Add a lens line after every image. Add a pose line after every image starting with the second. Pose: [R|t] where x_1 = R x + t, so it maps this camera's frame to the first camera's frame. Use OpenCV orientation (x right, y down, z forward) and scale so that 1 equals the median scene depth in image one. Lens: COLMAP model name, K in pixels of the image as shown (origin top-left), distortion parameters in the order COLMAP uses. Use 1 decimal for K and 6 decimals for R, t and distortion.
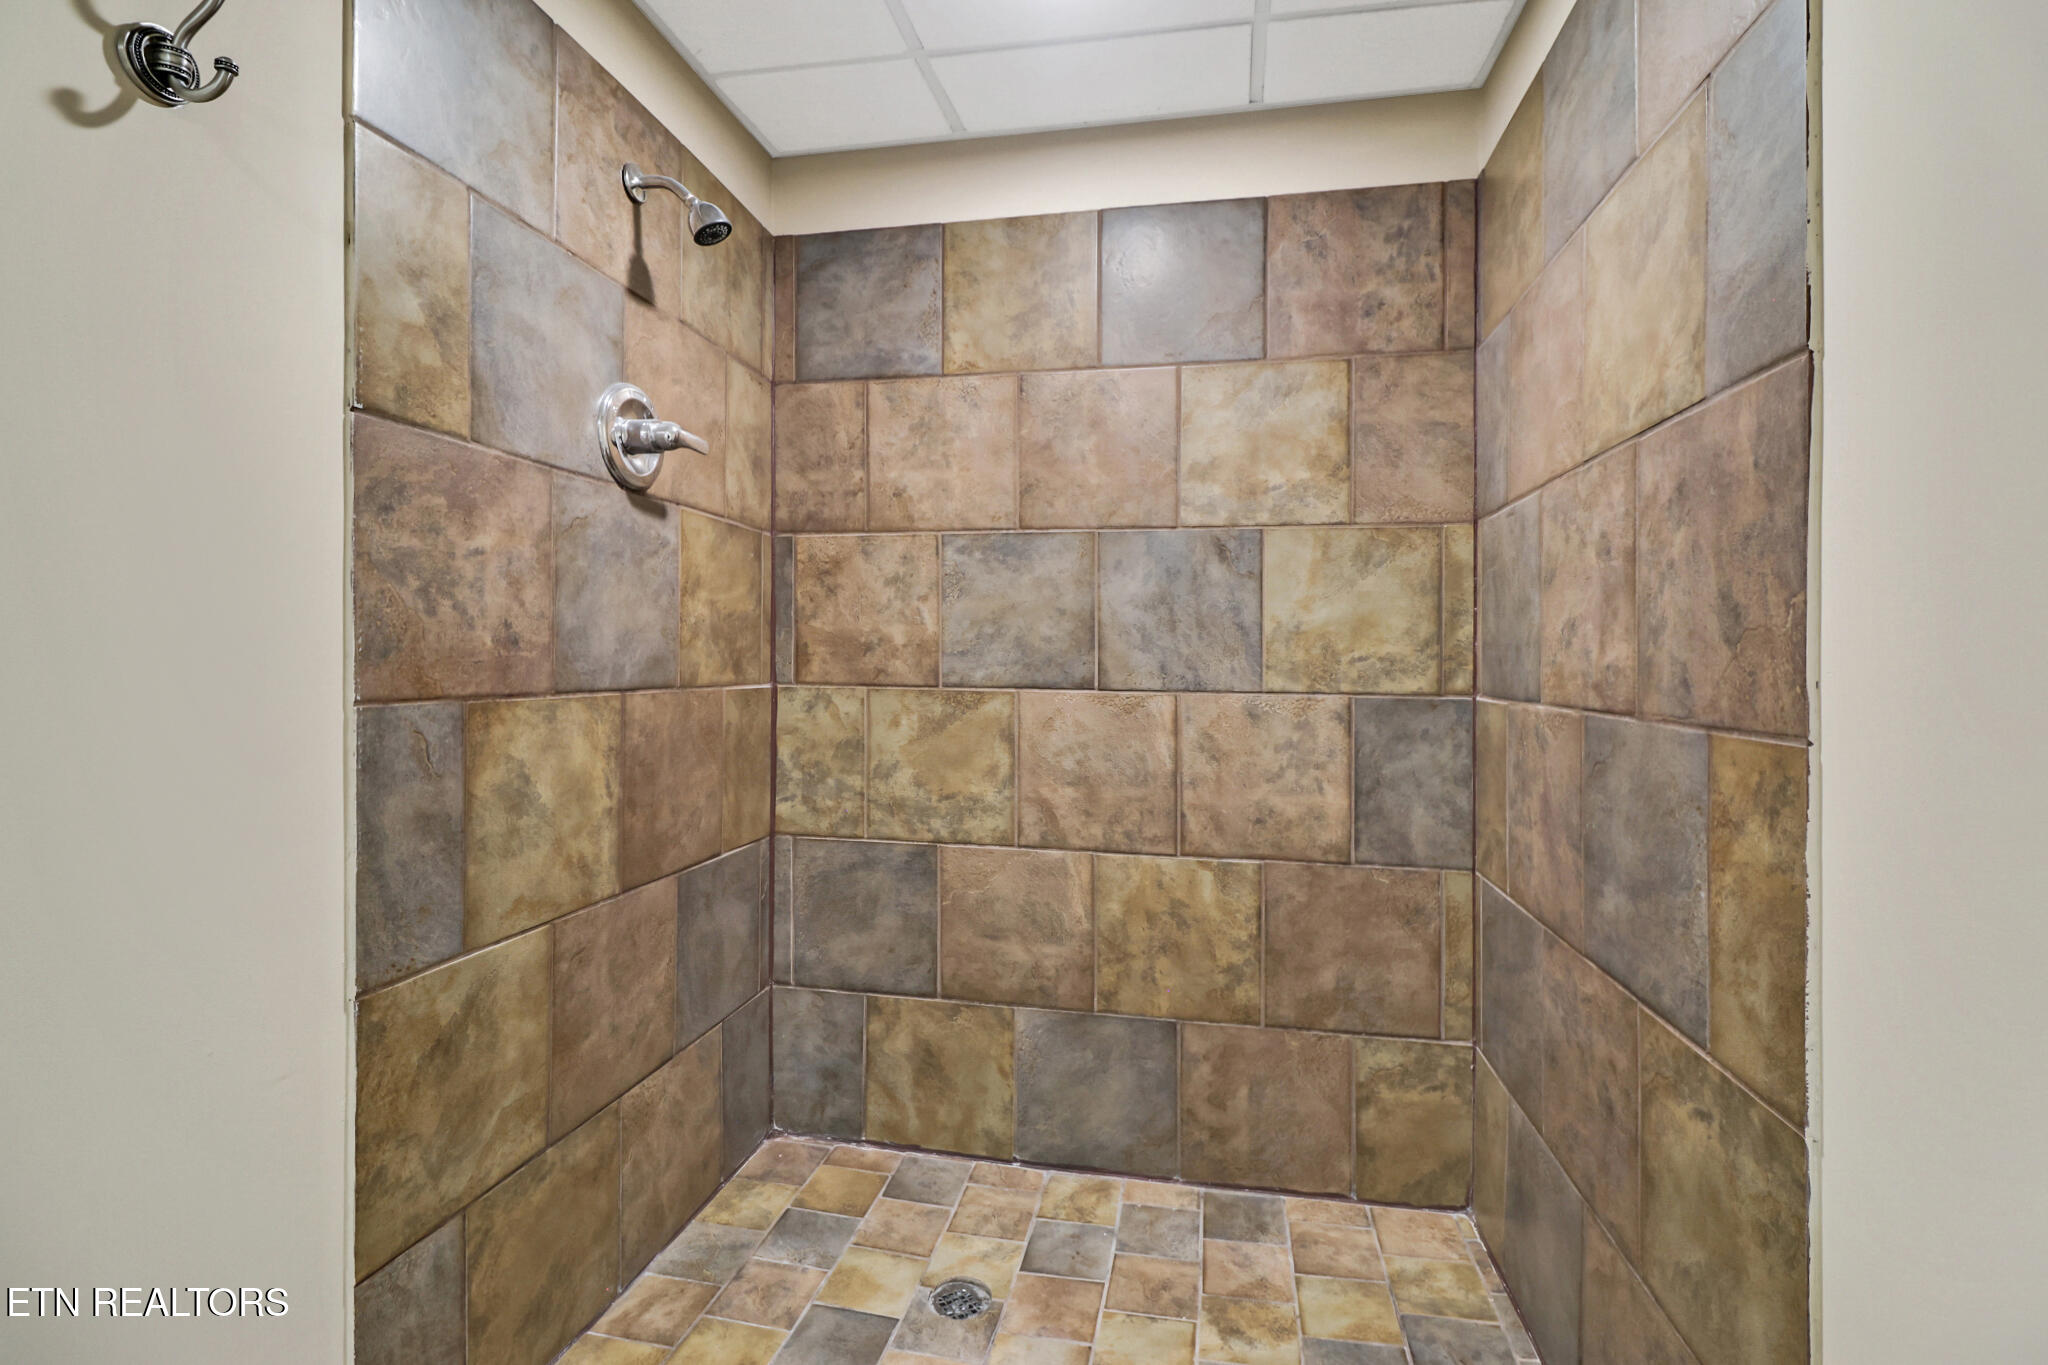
lens RADIAL K [[949.9, 0, 1048.7], [0, 949.9, 717.7], [0, 0, 1]] dist [-0.002312, -0.000303]
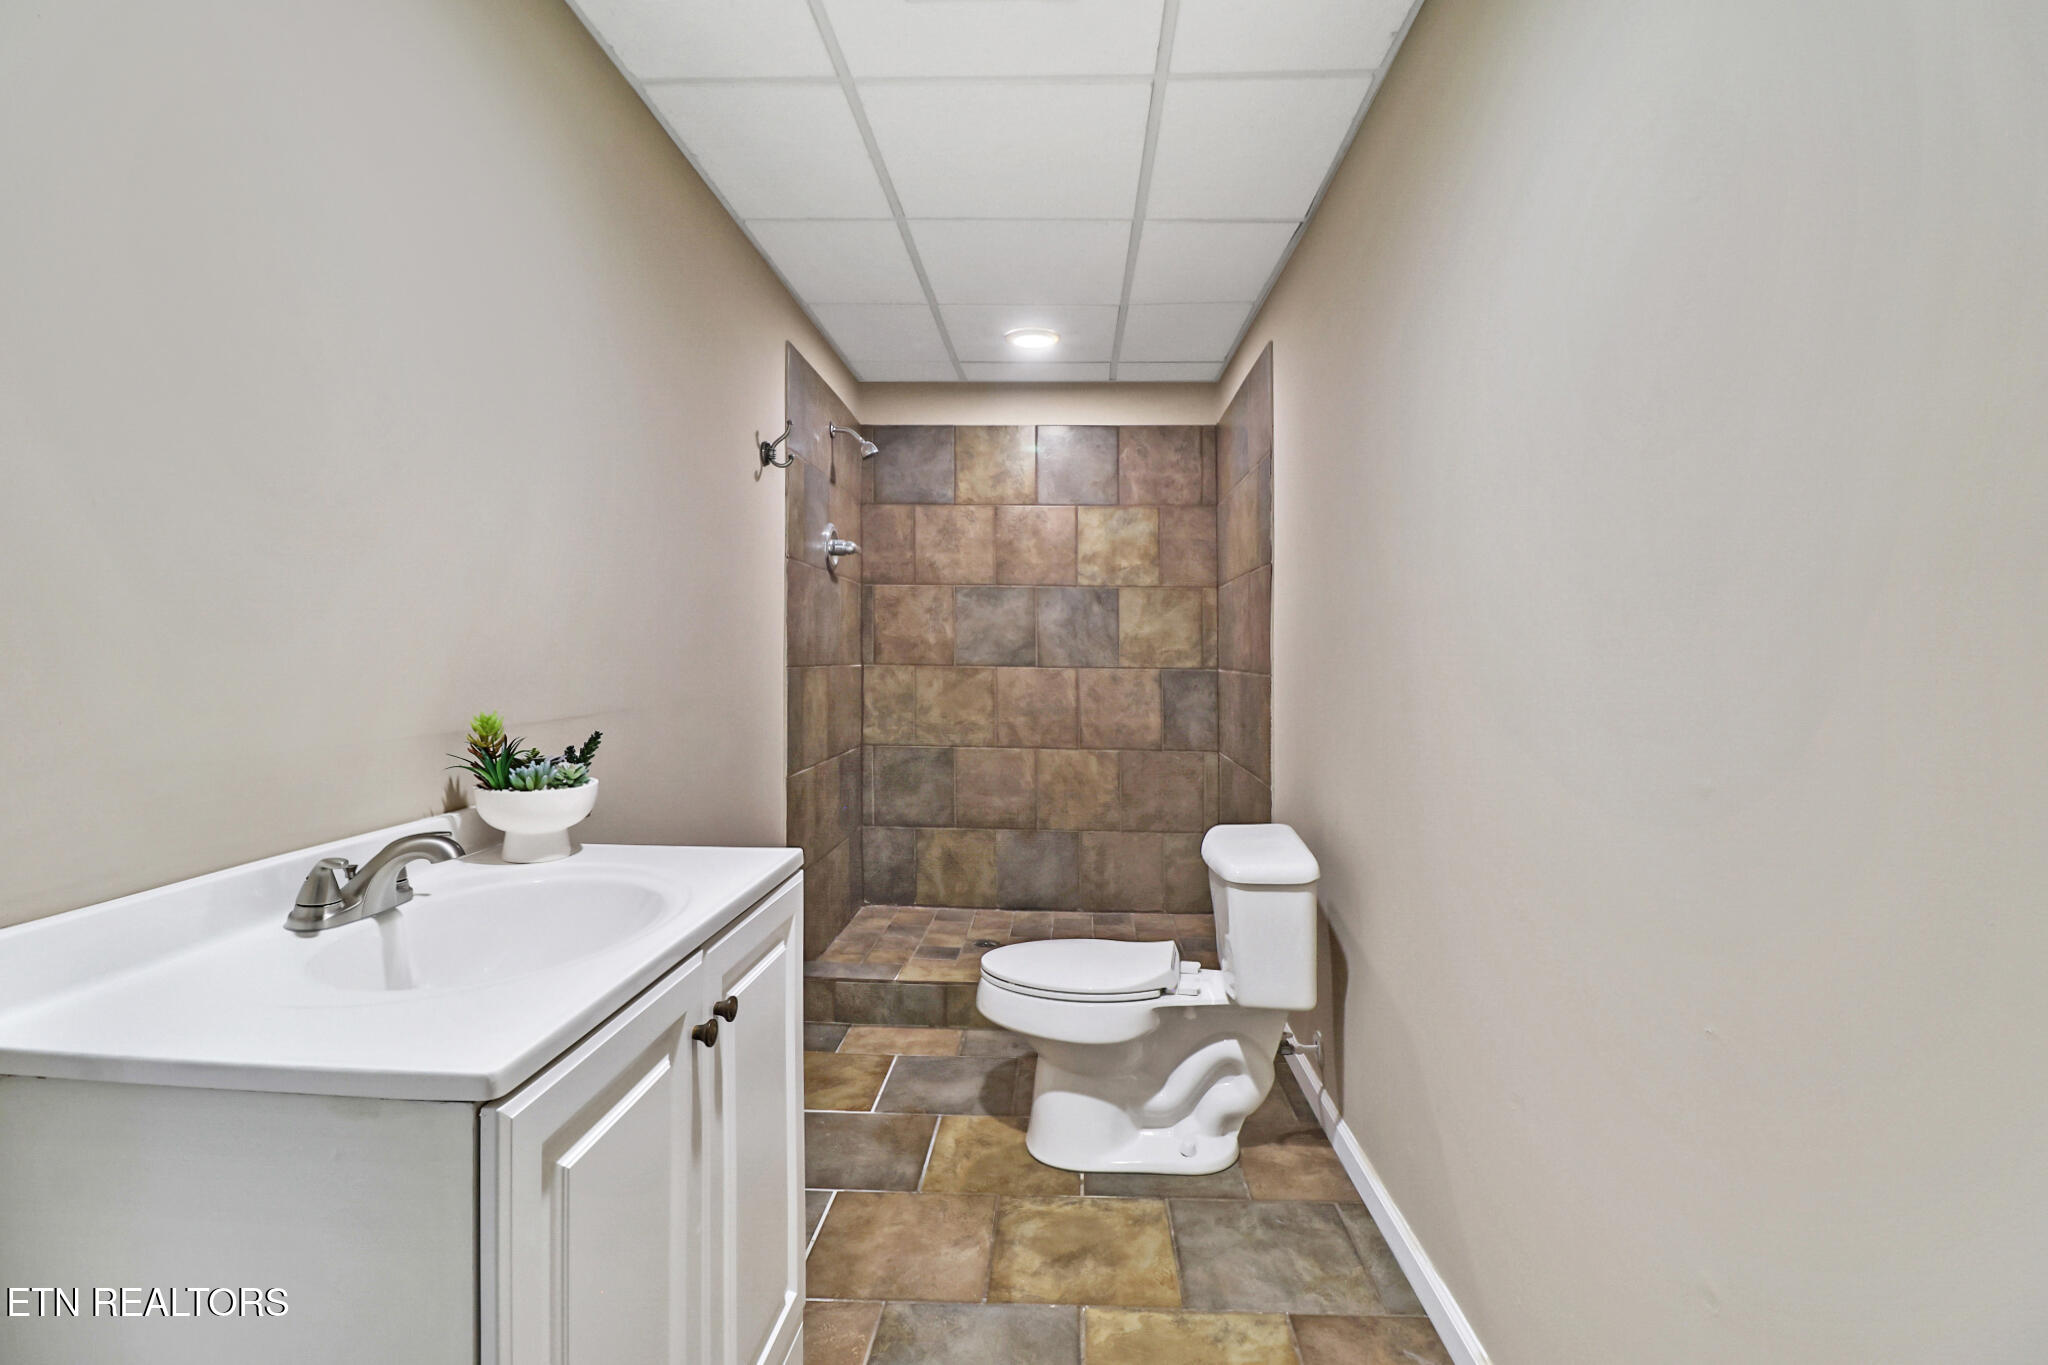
lens RADIAL K [[949.9, 0, 1021.3], [0, 949.9, 670.7], [0, 0, 1]] dist [-0.002312, -0.000303]
pose [[0.993660, -0.000176, 0.112428, -0.205134], [0.004925, 0.999107, -0.041970, 0.061733], [-0.112320, 0.042258, 0.992773, -0.964801]]
